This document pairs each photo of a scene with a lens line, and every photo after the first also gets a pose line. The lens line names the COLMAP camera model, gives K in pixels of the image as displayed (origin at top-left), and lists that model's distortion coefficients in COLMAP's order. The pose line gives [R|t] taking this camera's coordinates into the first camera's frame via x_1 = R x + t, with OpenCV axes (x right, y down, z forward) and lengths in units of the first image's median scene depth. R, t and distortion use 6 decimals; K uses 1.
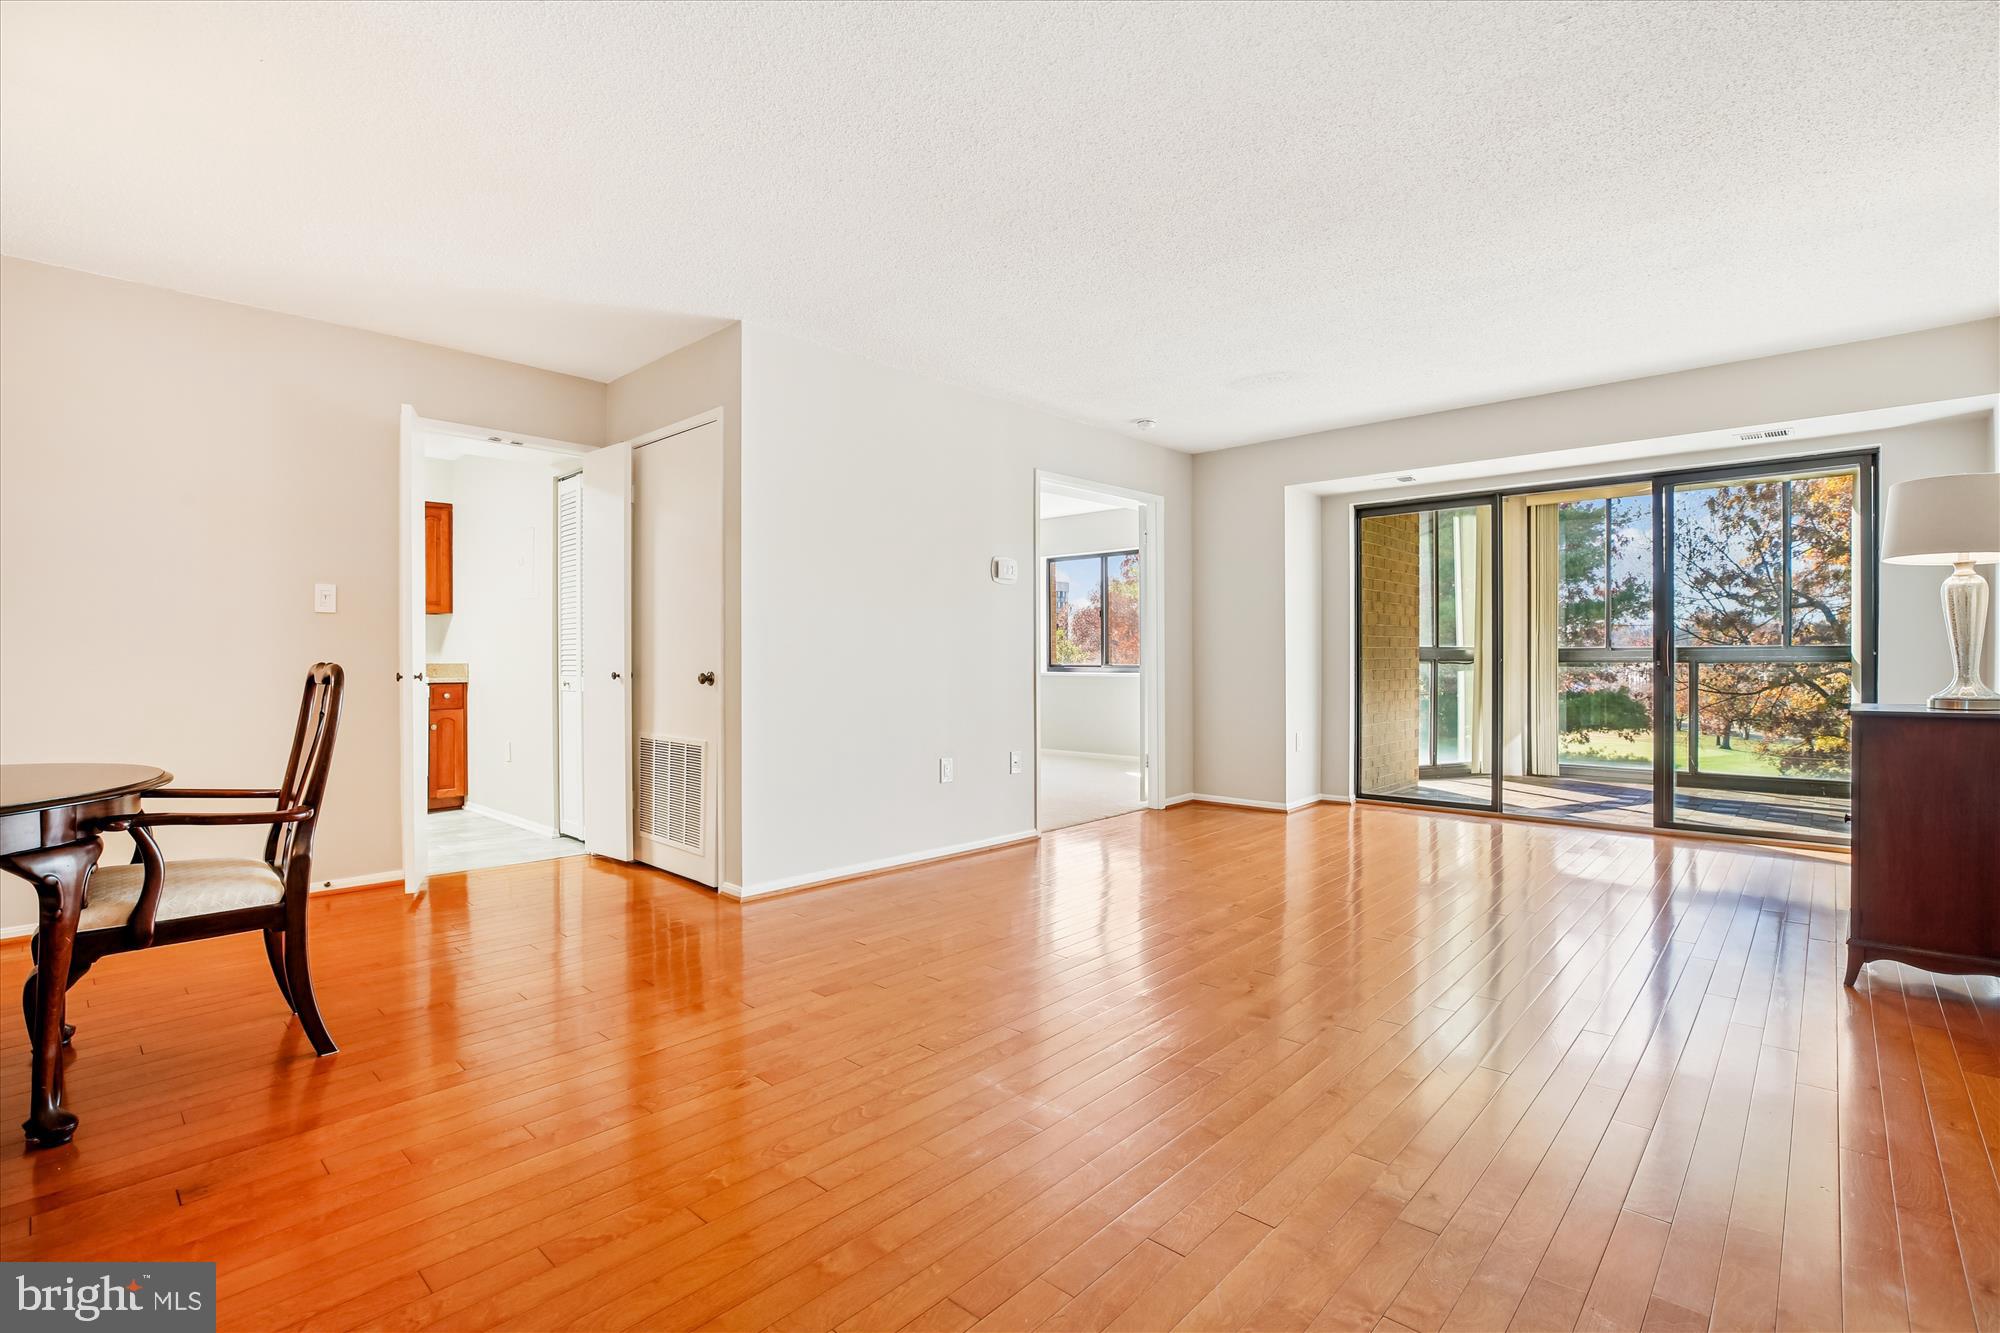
lens RADIAL K [[916.6, 0, 1011.3], [0, 916.6, 661.6], [0, 0, 1]] dist [-0.031468, -0.000071]
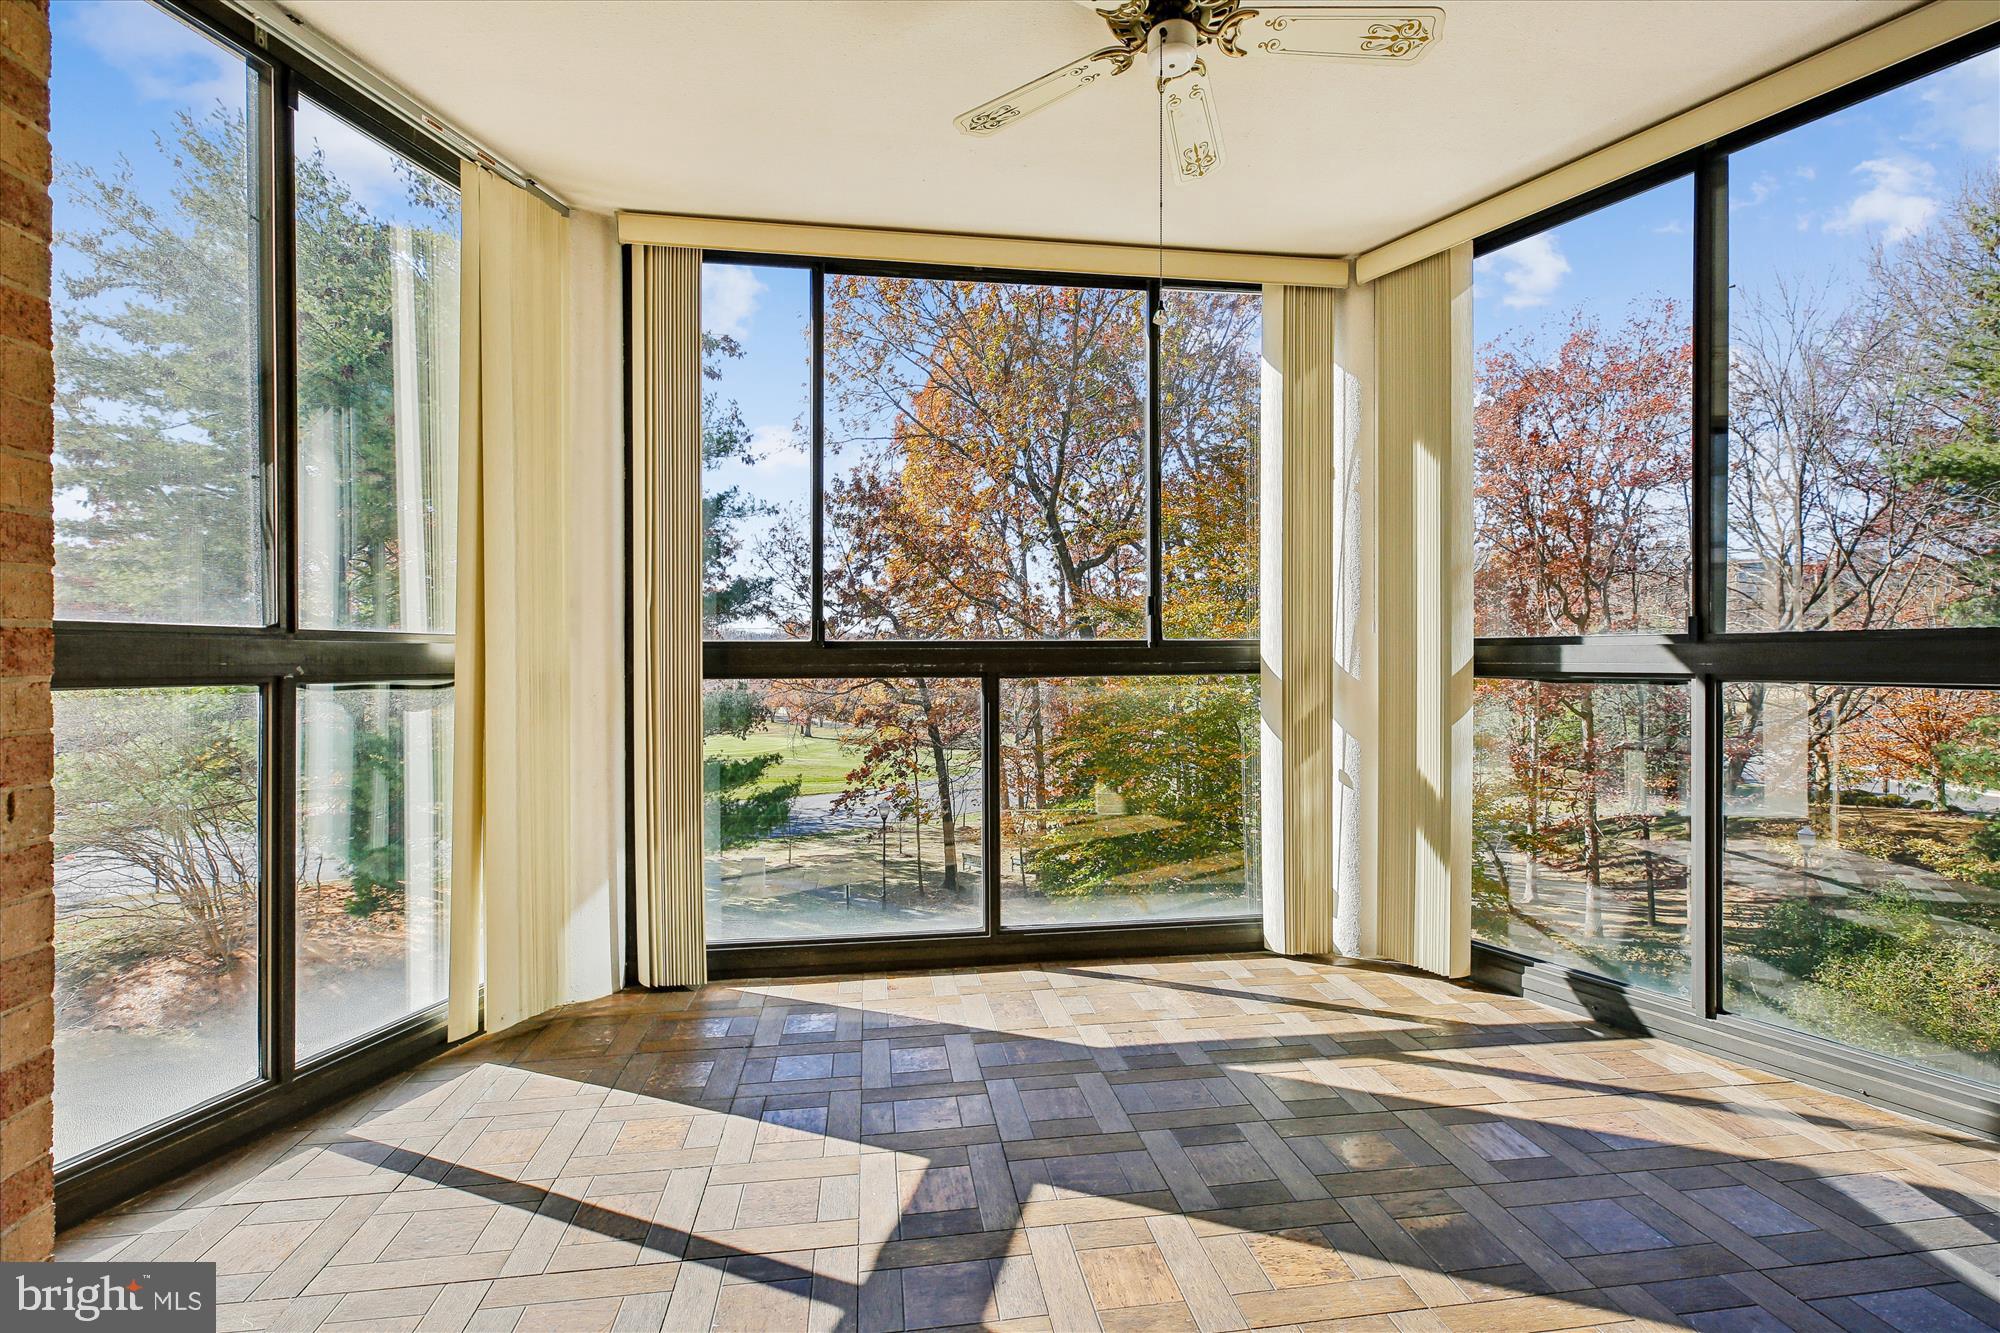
lens RADIAL K [[916.6, 0, 998.8], [0, 916.6, 668.3], [0, 0, 1]] dist [-0.031468, -0.000071]
pose [[0.636860, -0.007197, 0.770946, 0.486834], [0.003494, 0.999973, 0.006448, -0.006100], [-0.770972, -0.001413, 0.636868, 0.826331]]
